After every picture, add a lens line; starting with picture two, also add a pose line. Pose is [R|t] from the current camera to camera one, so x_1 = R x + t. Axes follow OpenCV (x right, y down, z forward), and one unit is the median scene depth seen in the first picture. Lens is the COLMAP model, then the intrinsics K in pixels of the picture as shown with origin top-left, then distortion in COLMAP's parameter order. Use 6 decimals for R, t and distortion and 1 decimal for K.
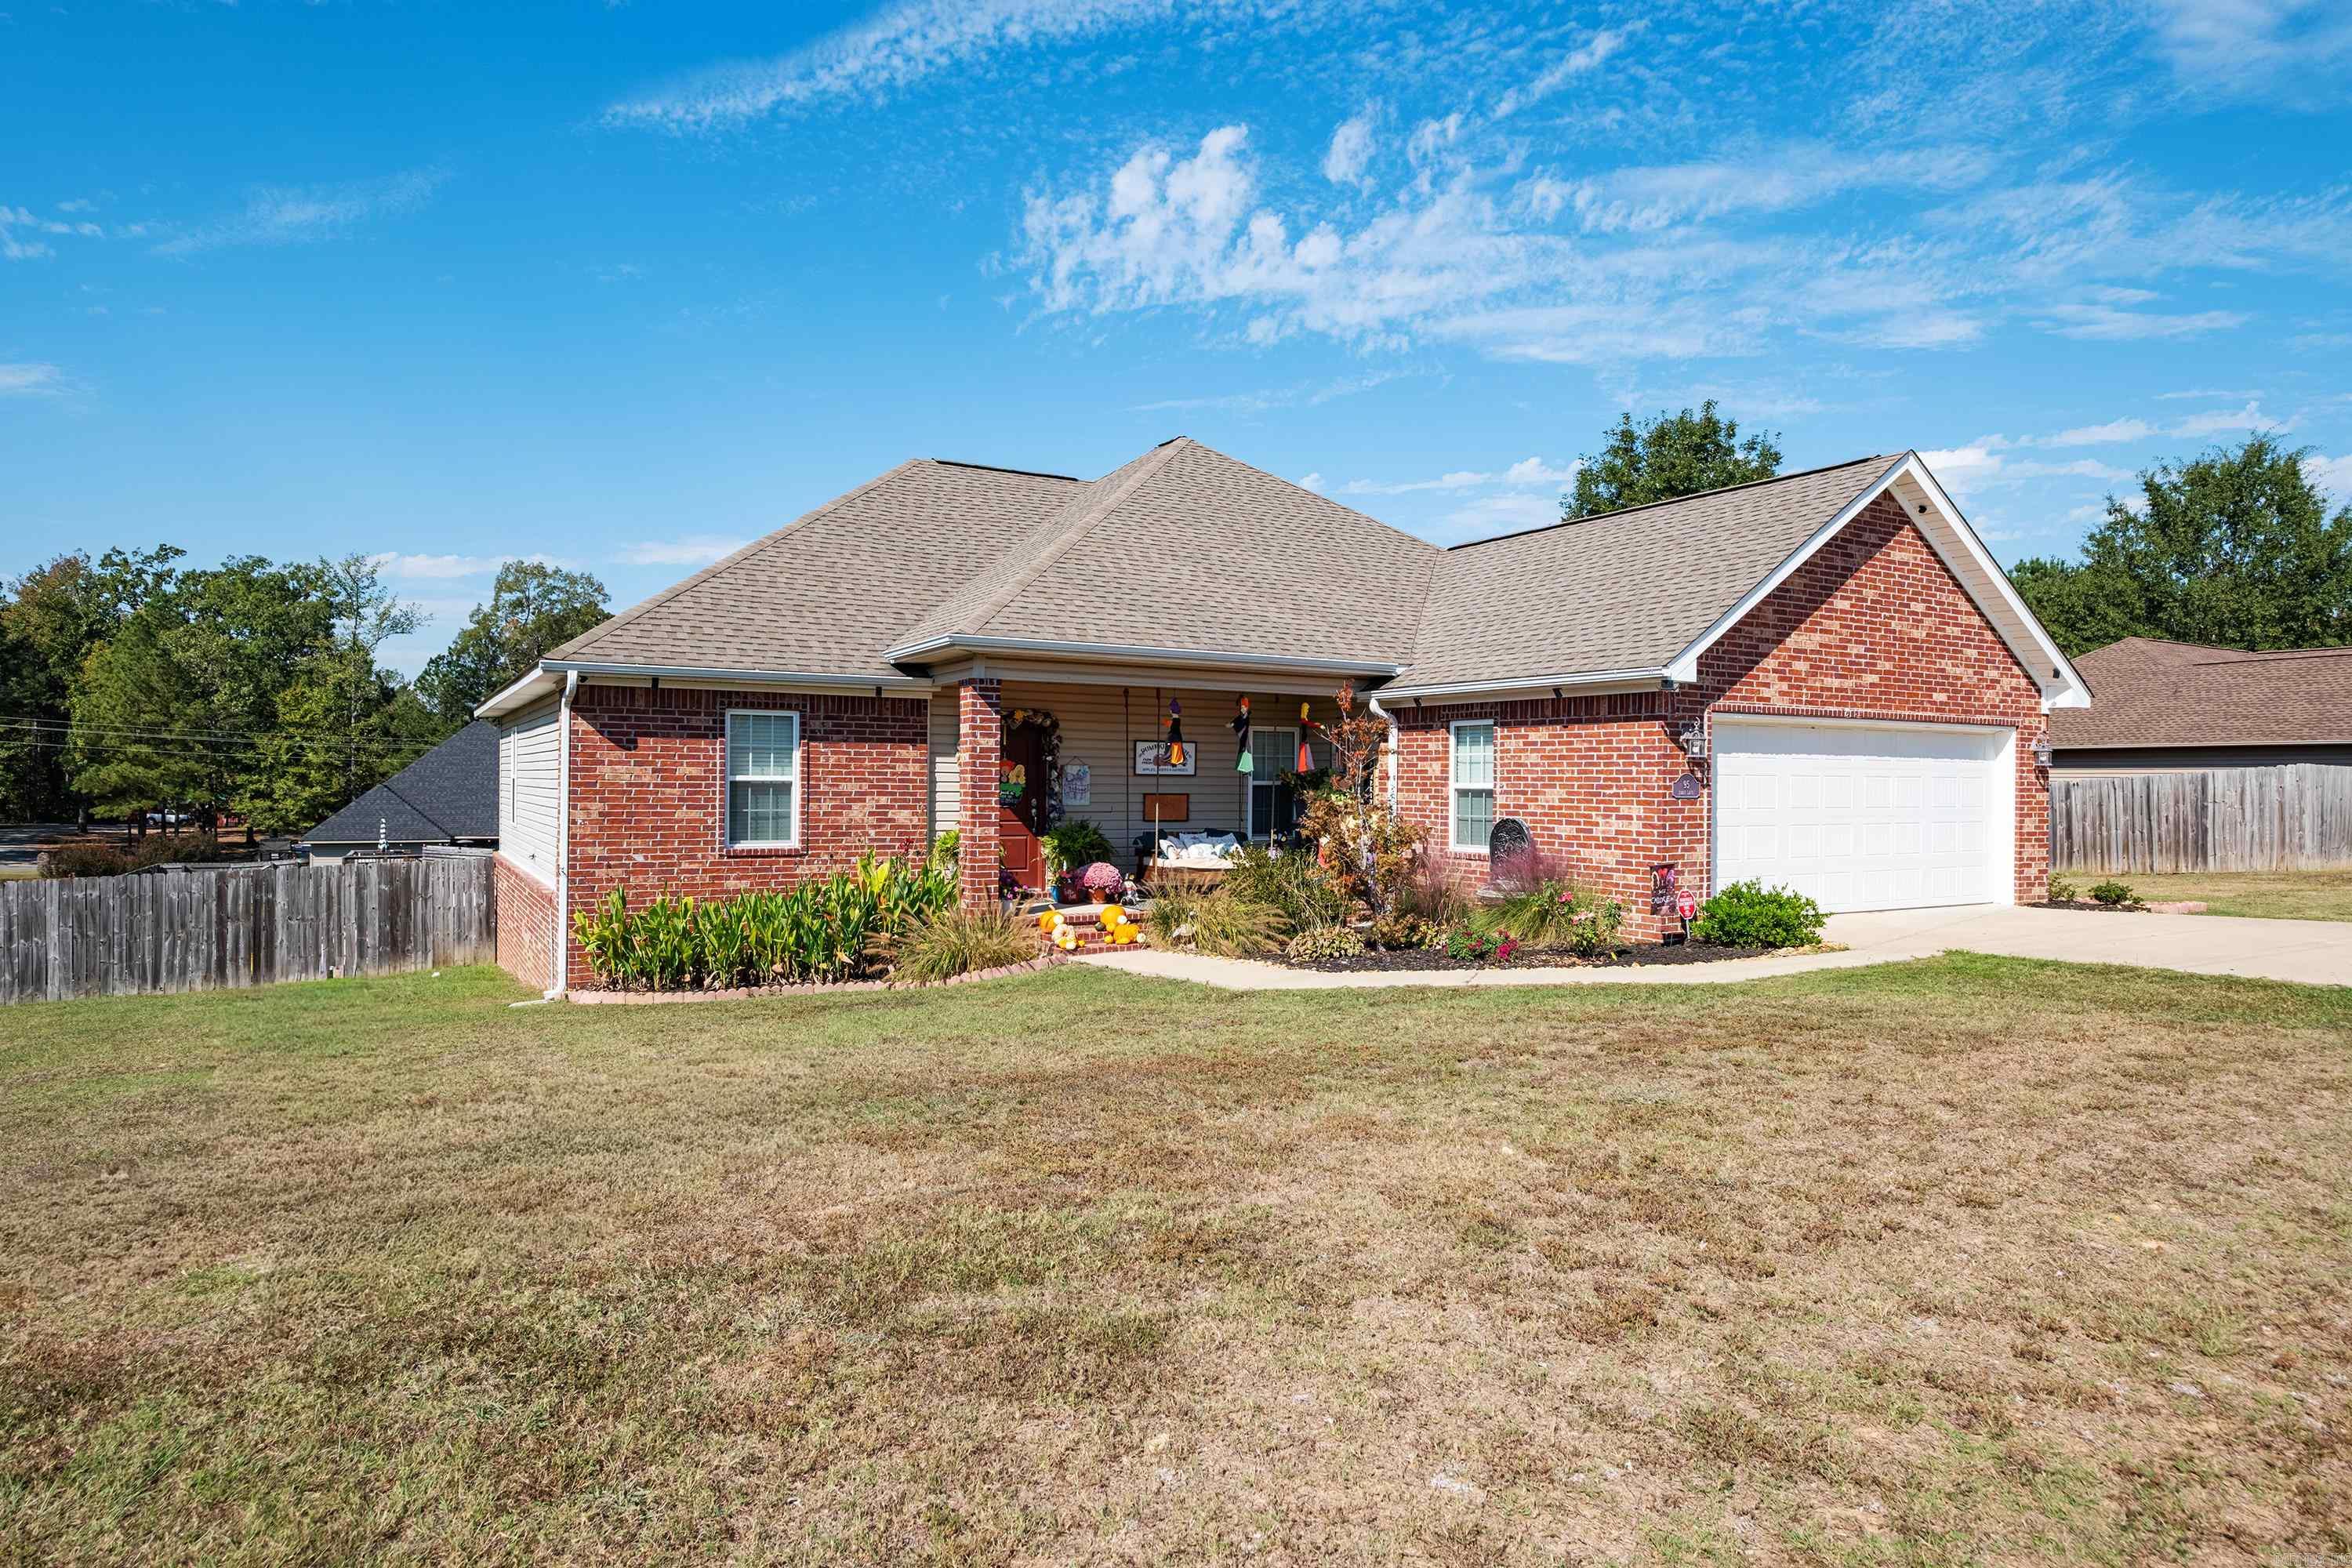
lens RADIAL K [[1403.9, 0, 1169.6], [0, 1403.9, 779.2], [0, 0, 1]] dist [0.001517, -0.015348]
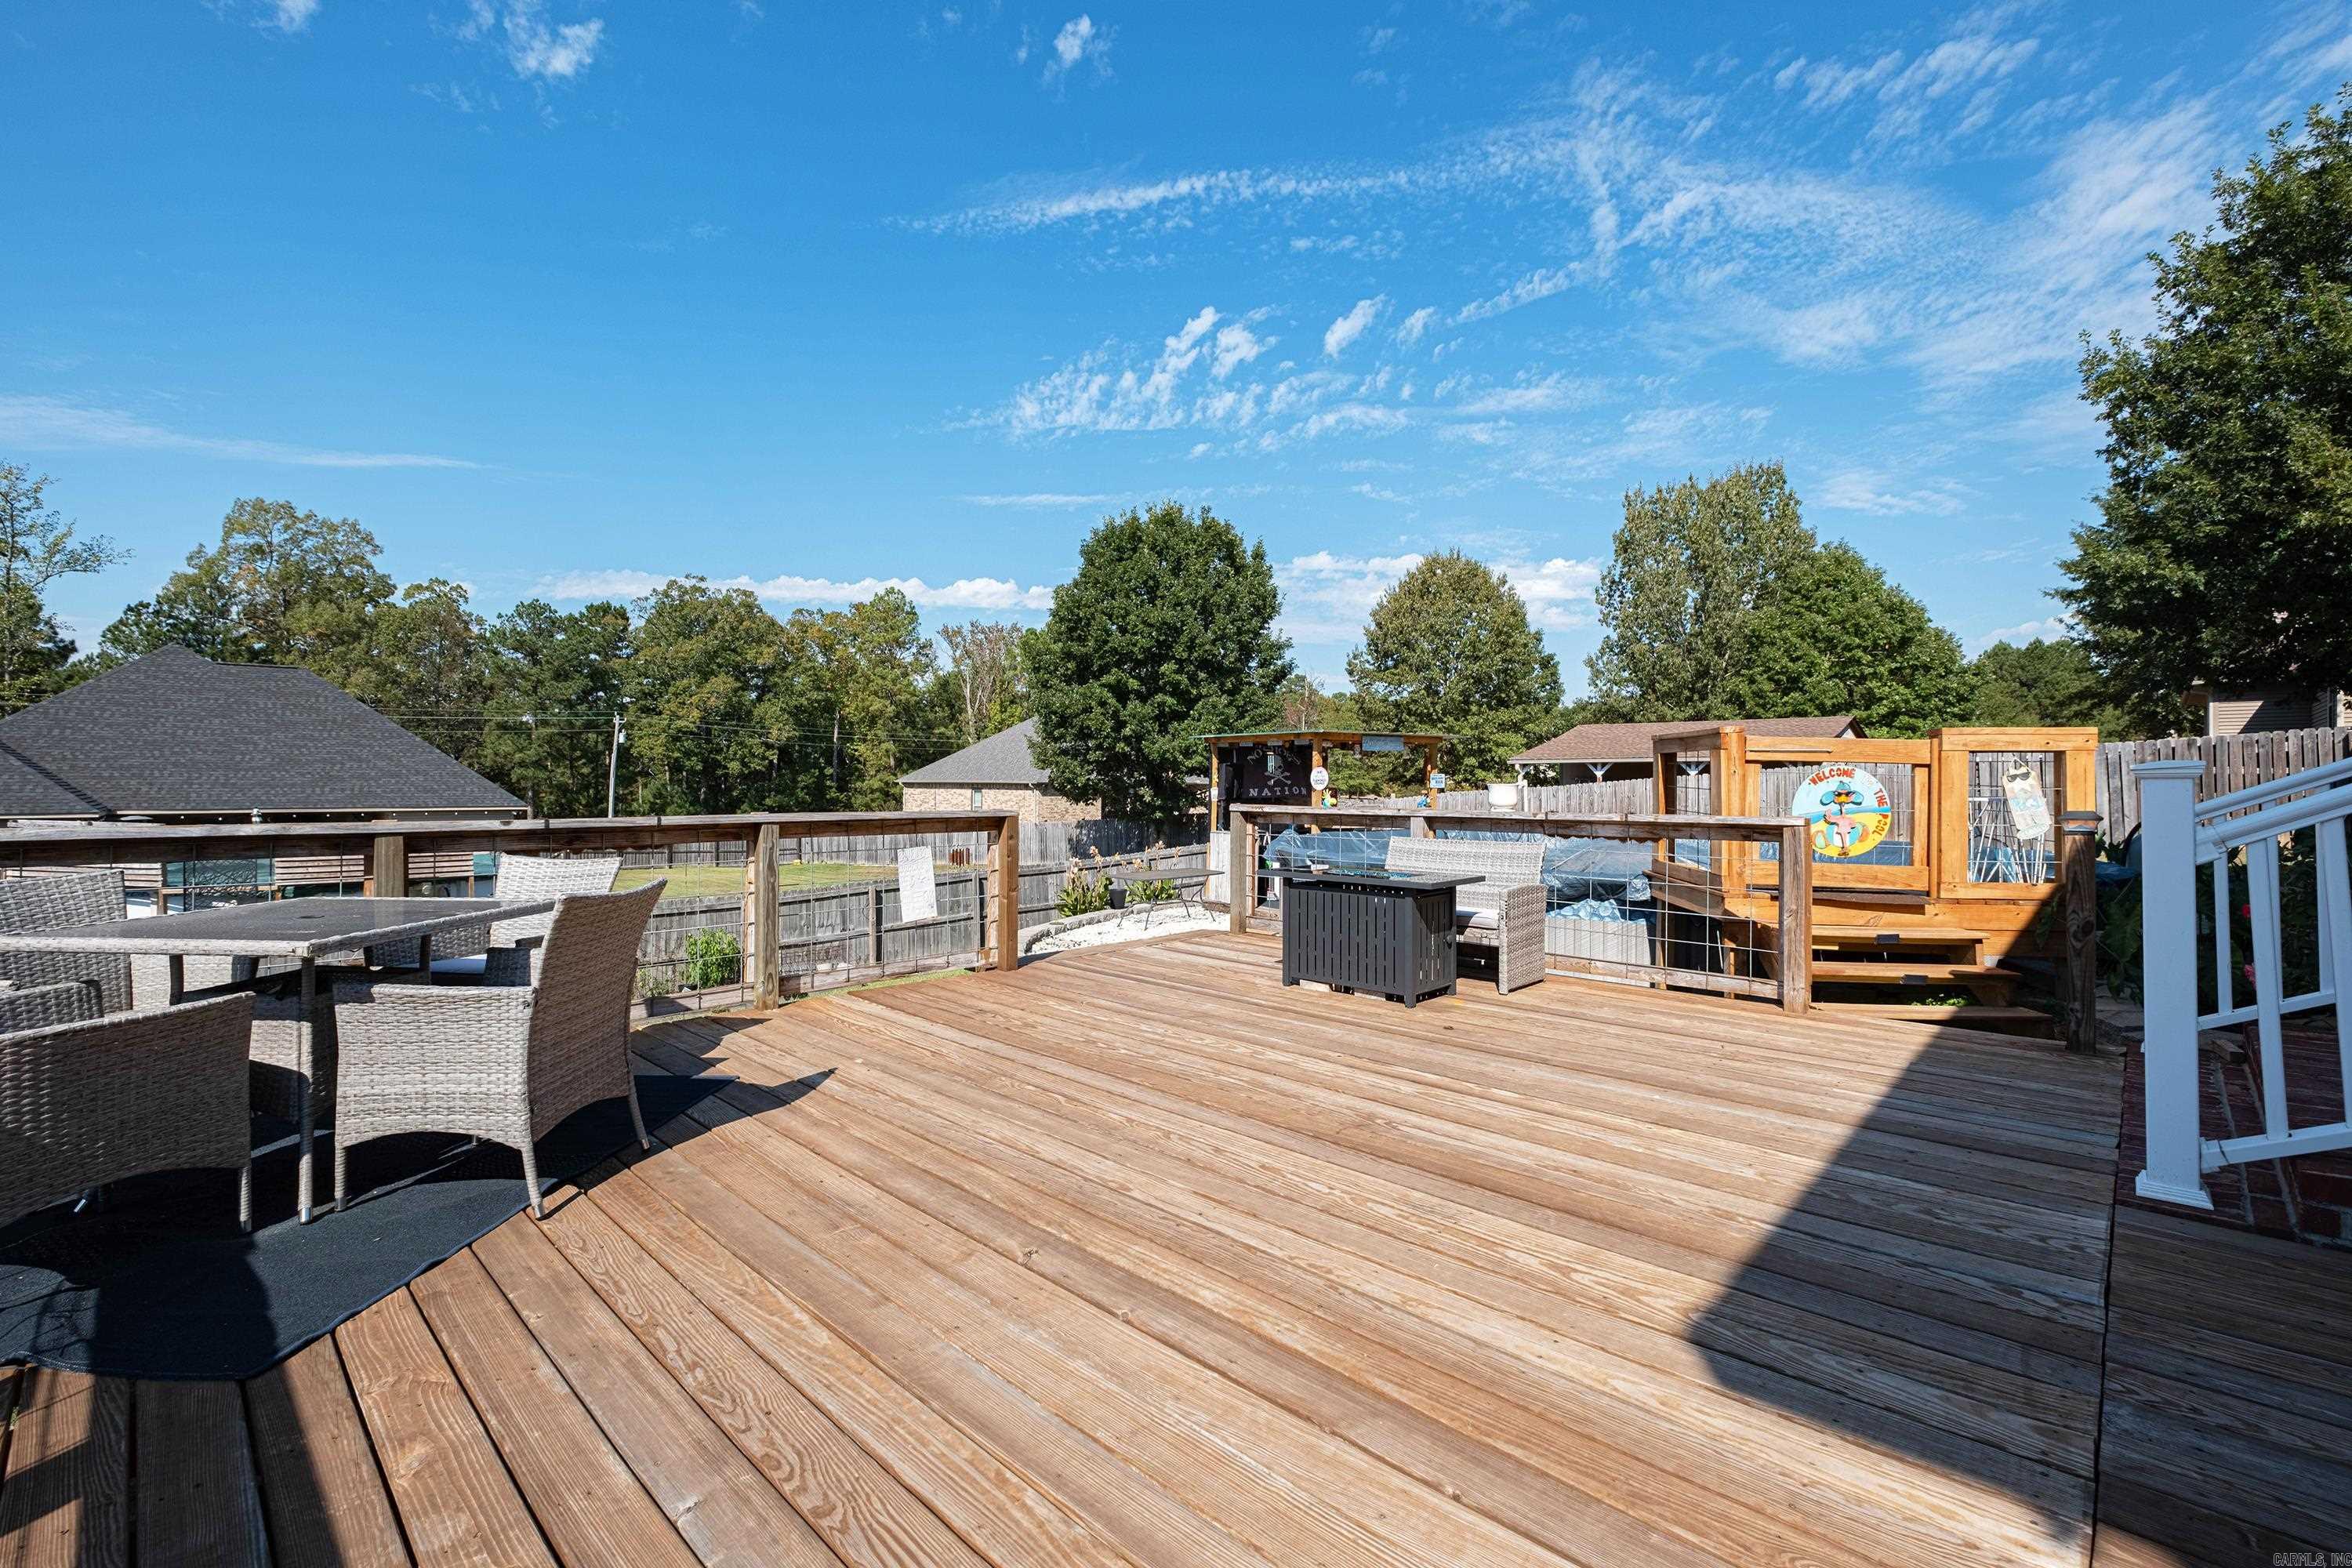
lens RADIAL K [[1014.8, 0, 1173.1], [0, 1014.8, 782.7], [0, 0, 1]] dist [-0.006795, -0.001005]
pose [[0.956927, -0.002563, 0.290318, -0.687275], [0.001510, 0.999991, 0.003851, 0.104326], [-0.290325, -0.003247, 0.956923, 1.581560]]
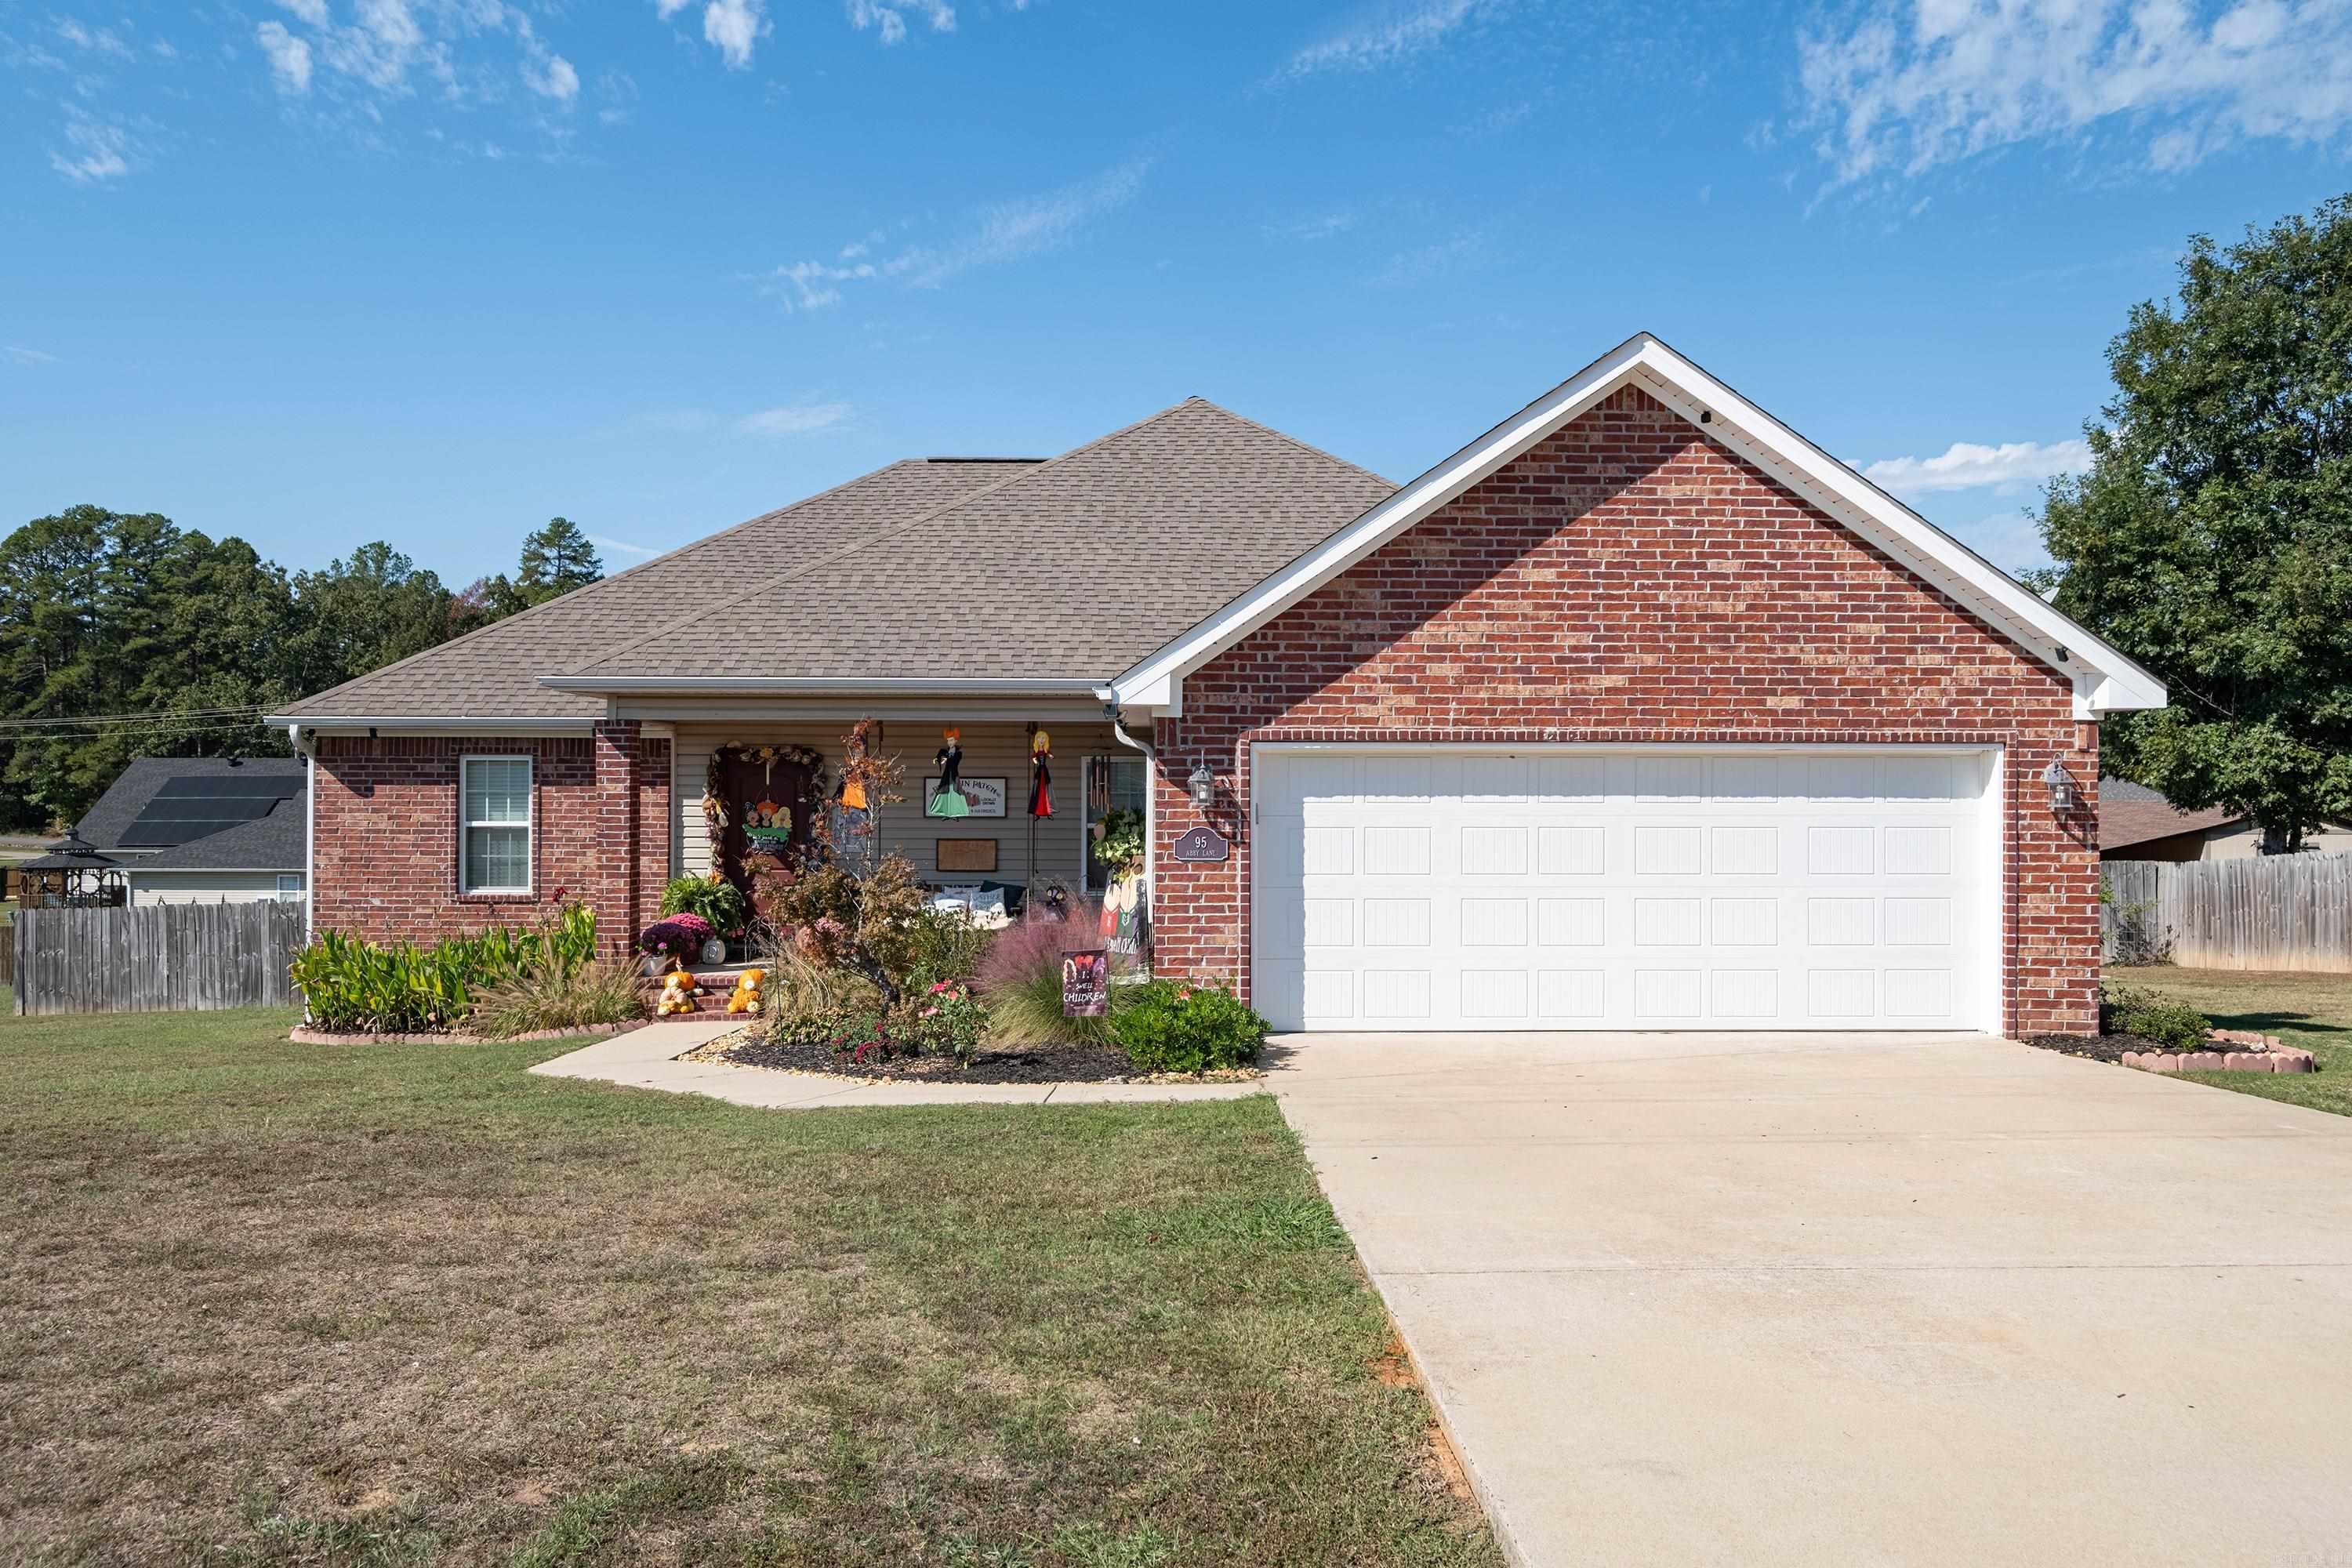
lens RADIAL K [[1685.2, 0, 1134.1], [0, 1685.2, 740.8], [0, 0, 1]] dist [-0.001136, 0.005147]
pose [[0.864755, -0.020831, -0.501762, 0.626842], [0.006713, 0.999530, -0.029927, -0.018656], [0.502150, 0.022511, 0.864488, 0.175021]]
